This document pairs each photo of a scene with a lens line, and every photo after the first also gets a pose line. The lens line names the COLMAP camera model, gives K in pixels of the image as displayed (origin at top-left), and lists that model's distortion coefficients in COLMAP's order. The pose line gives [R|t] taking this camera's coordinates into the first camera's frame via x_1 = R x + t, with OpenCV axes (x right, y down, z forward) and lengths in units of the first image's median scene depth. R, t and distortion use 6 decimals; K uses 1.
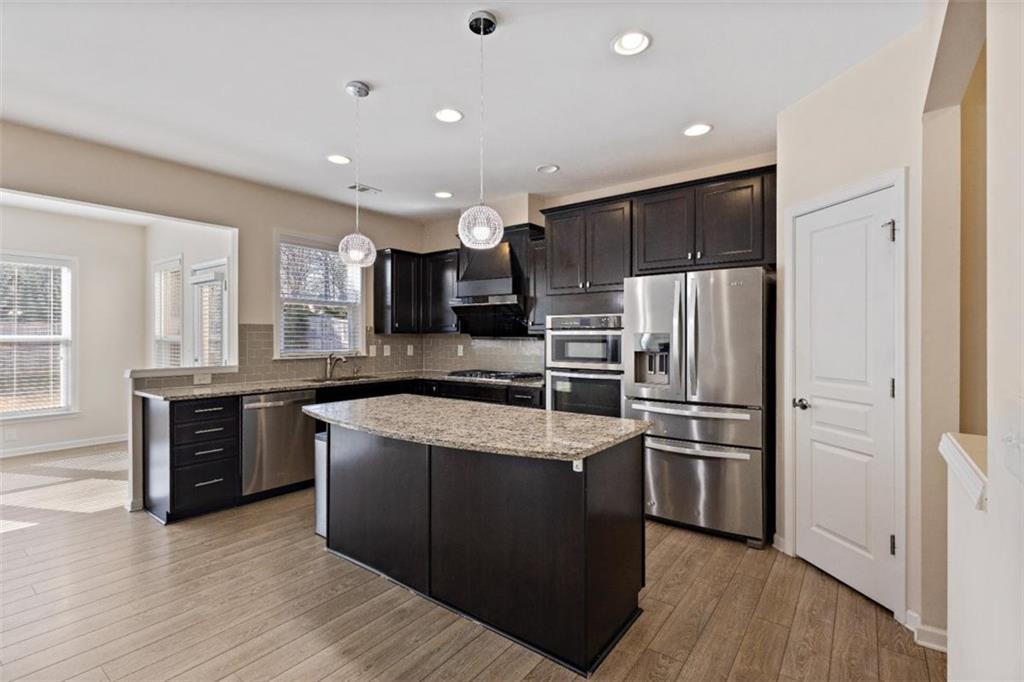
lens RADIAL K [[473.4, 0, 517.8], [0, 473.4, 338.4], [0, 0, 1]] dist [0.004964, -0.000443]
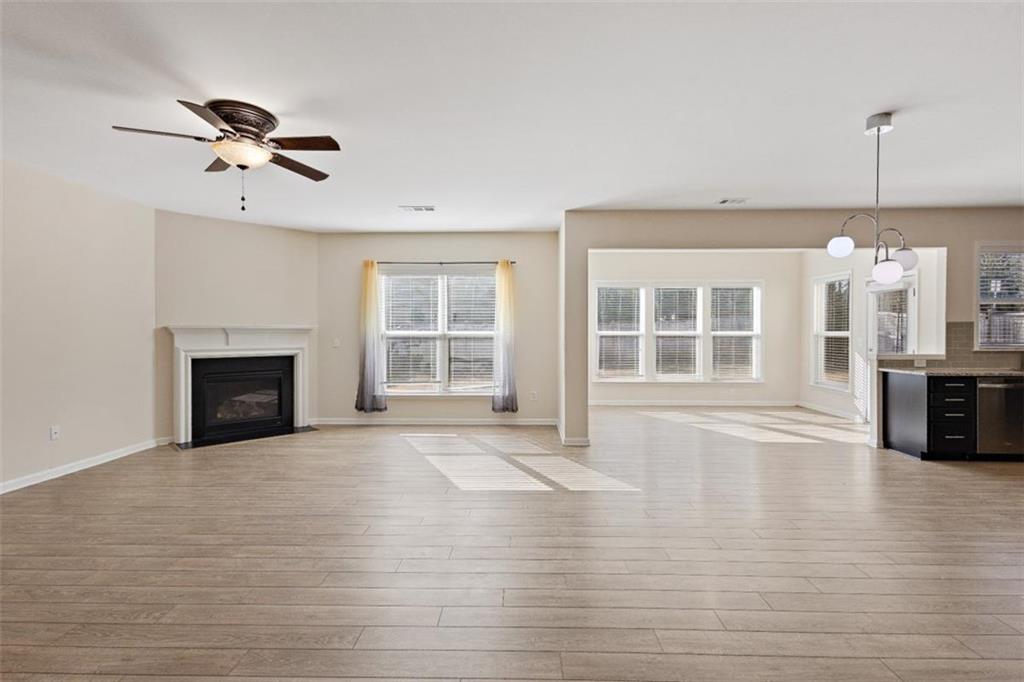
lens RADIAL K [[473.4, 0, 513.0], [0, 473.4, 339.1], [0, 0, 1]] dist [0.004964, -0.000443]
pose [[0.570095, 0.009996, -0.821518, -0.201854], [-0.000727, 0.999932, 0.011662, 0.001379], [0.821578, -0.006051, 0.570064, -0.690318]]
